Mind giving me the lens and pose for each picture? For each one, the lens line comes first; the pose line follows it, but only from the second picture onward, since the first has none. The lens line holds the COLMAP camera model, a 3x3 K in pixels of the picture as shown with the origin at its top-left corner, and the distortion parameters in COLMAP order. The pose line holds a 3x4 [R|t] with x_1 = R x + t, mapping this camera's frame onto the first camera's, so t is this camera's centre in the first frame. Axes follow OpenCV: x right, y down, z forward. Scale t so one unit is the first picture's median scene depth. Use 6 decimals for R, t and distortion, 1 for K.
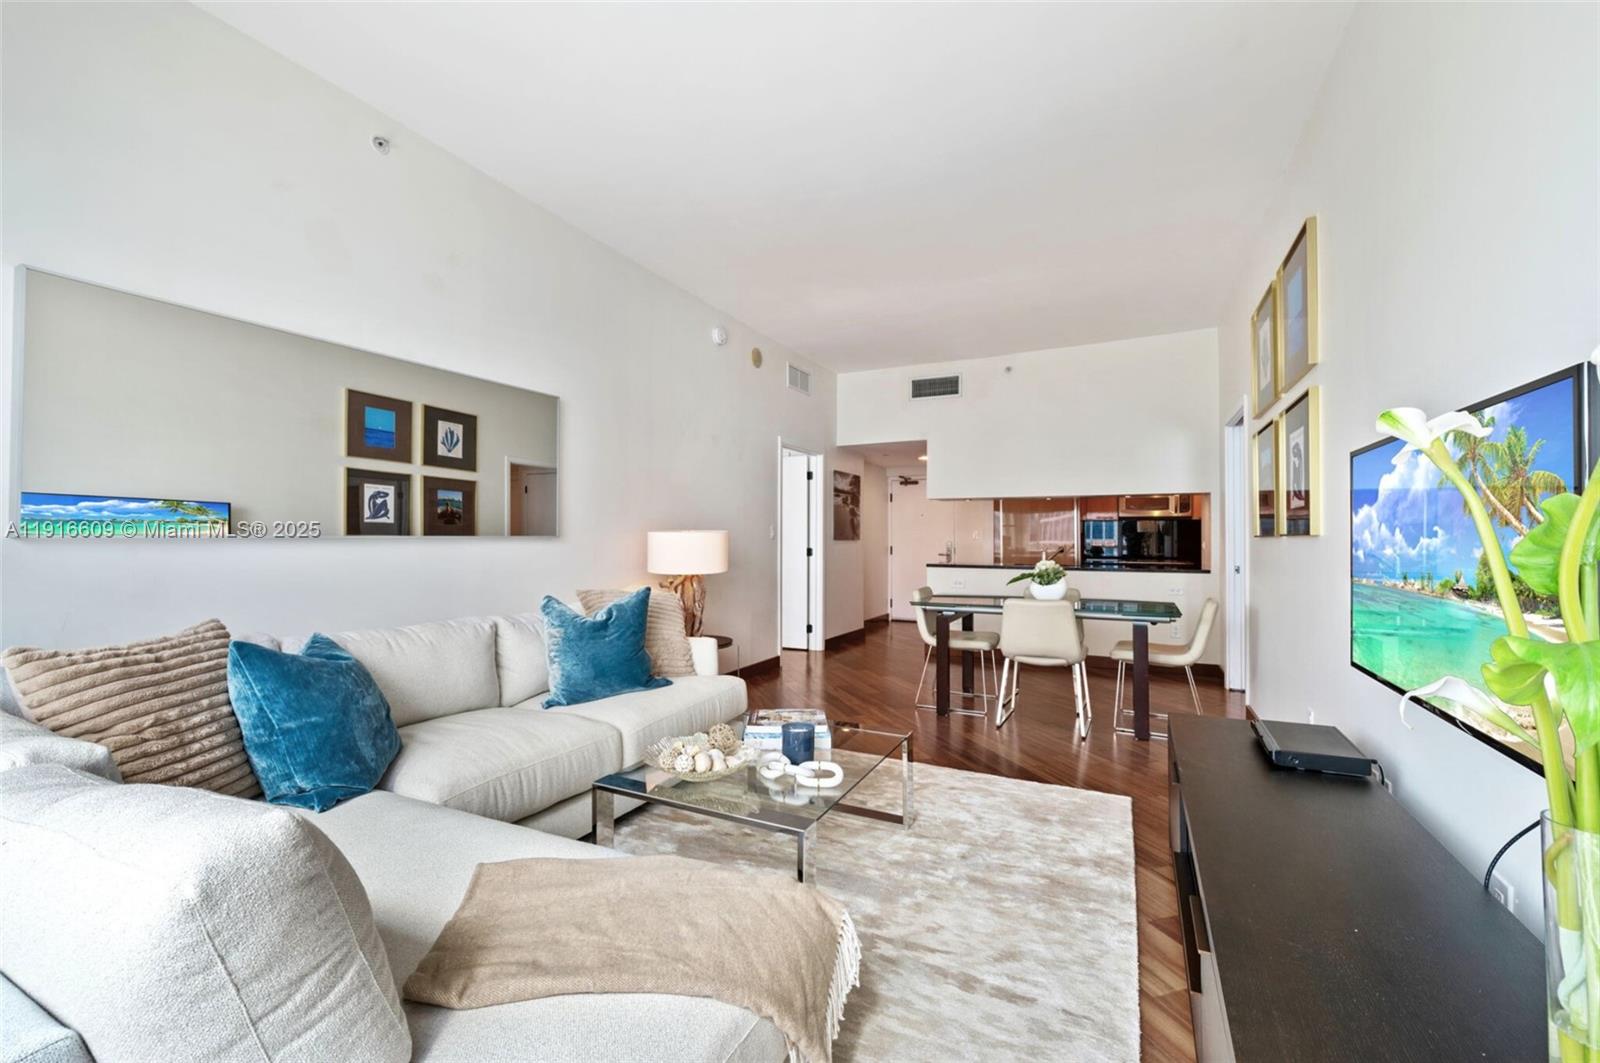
lens RADIAL K [[644.5, 0, 806.9], [0, 644.5, 525.6], [0, 0, 1]] dist [0.000134, -0.000082]
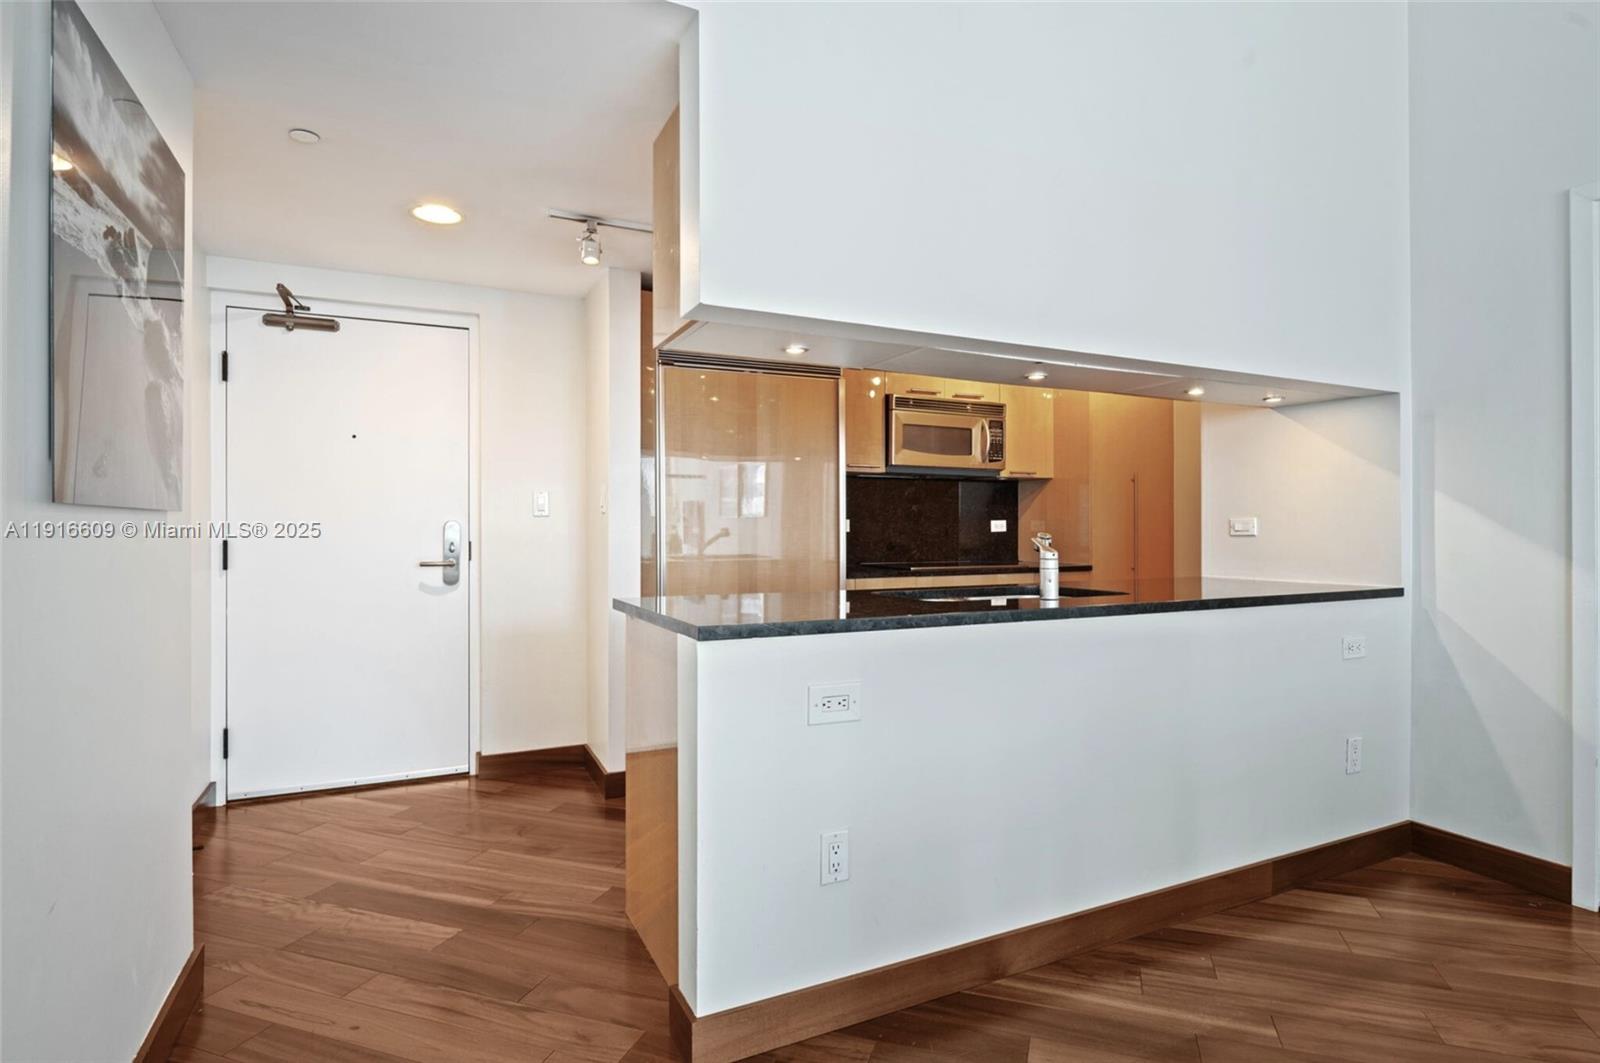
lens RADIAL K [[811.0, 0, 800.0], [0, 811.0, 531.5], [0, 0, 1]] dist [-0.003389, -0.000599]
pose [[0.613394, -0.008229, 0.789734, 0.007809], [-0.014577, 0.999657, 0.021739, 0.022129], [-0.789642, -0.024846, 0.613064, 0.772065]]
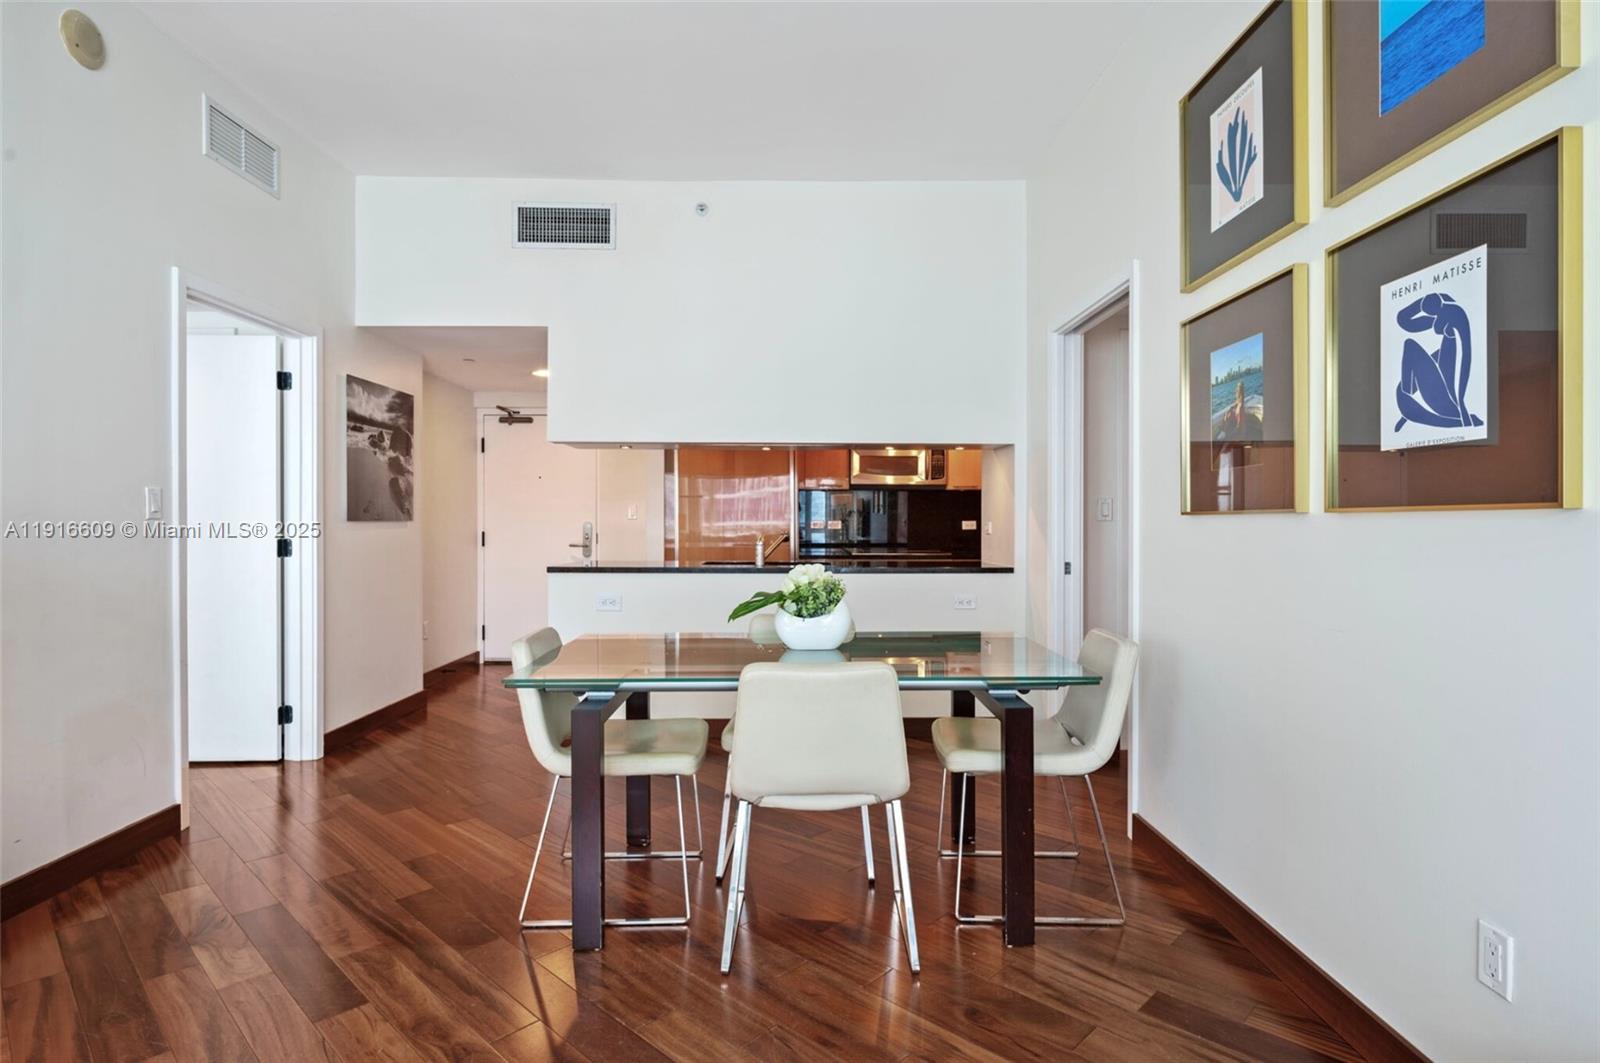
lens RADIAL K [[811.0, 0, 800.0], [0, 811.0, 531.5], [0, 0, 1]] dist [-0.003389, -0.000599]
pose [[0.885028, -0.008639, 0.465457, 0.060209], [-0.008618, 0.999352, 0.034935, 0.006163], [-0.465457, -0.034930, 0.884381, 0.319739]]
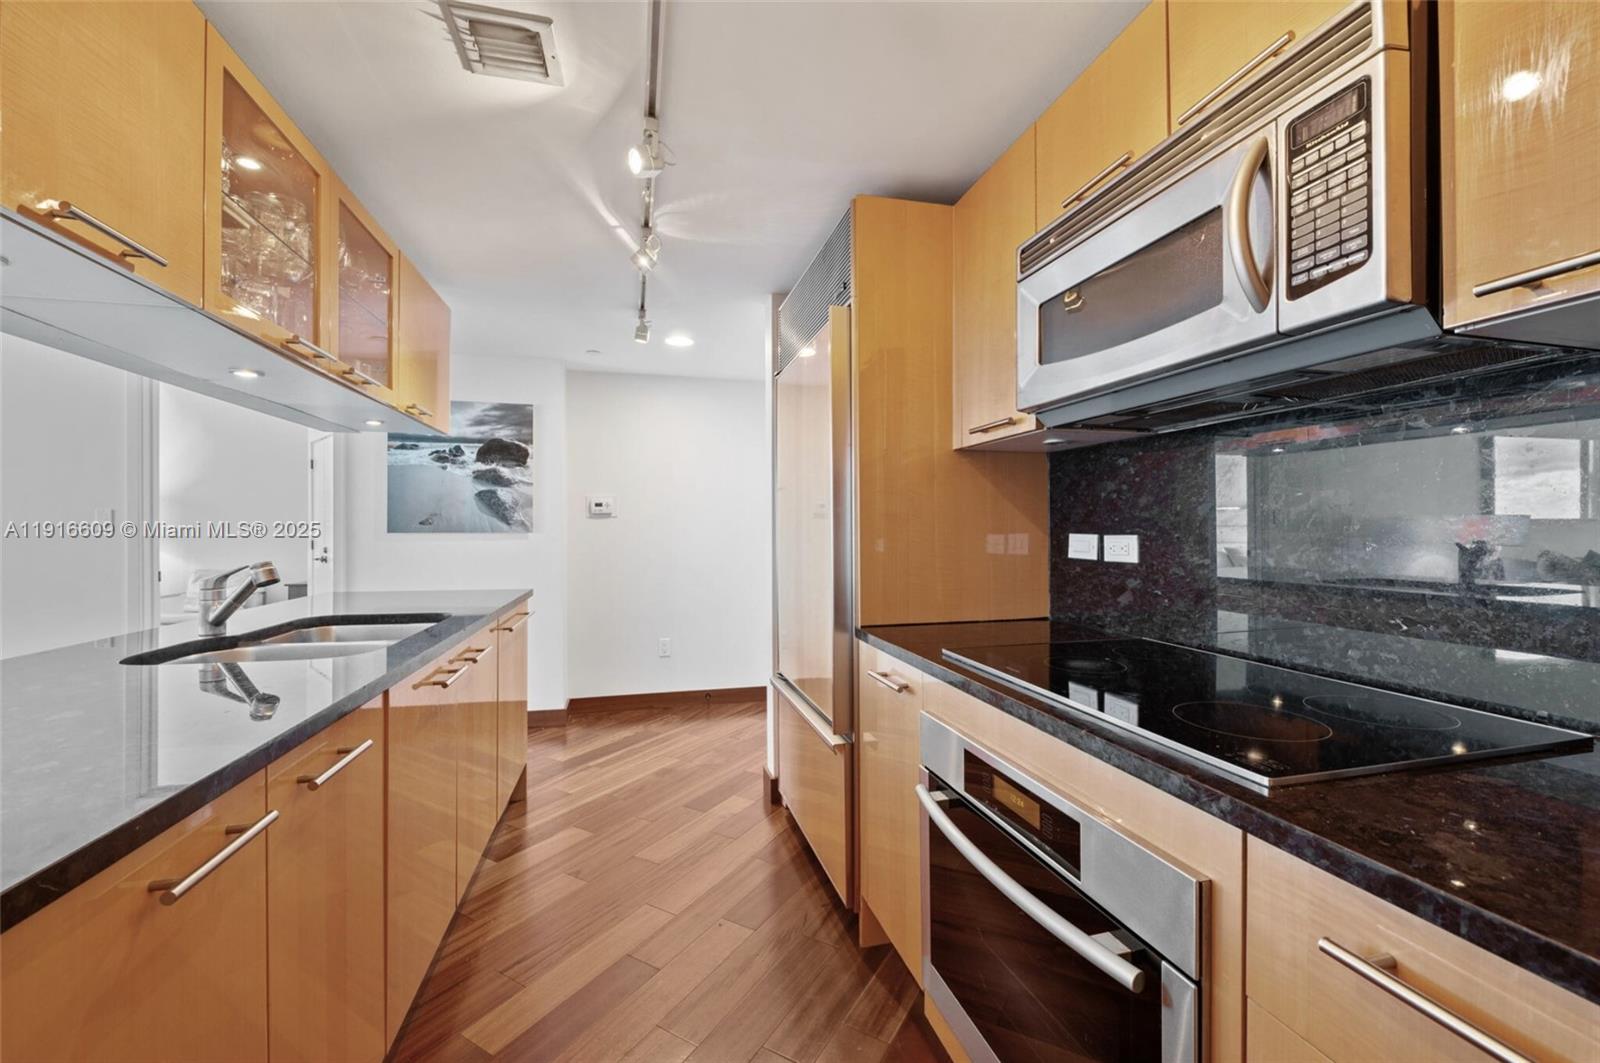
lens RADIAL K [[644.5, 0, 806.9], [0, 644.5, 525.6], [0, 0, 1]] dist [0.000134, -0.000082]
pose [[0.663426, -0.008884, -0.748189, 0.640520], [0.021704, 0.999737, 0.007373, 0.019478], [0.747927, -0.021130, 0.663445, 0.897197]]
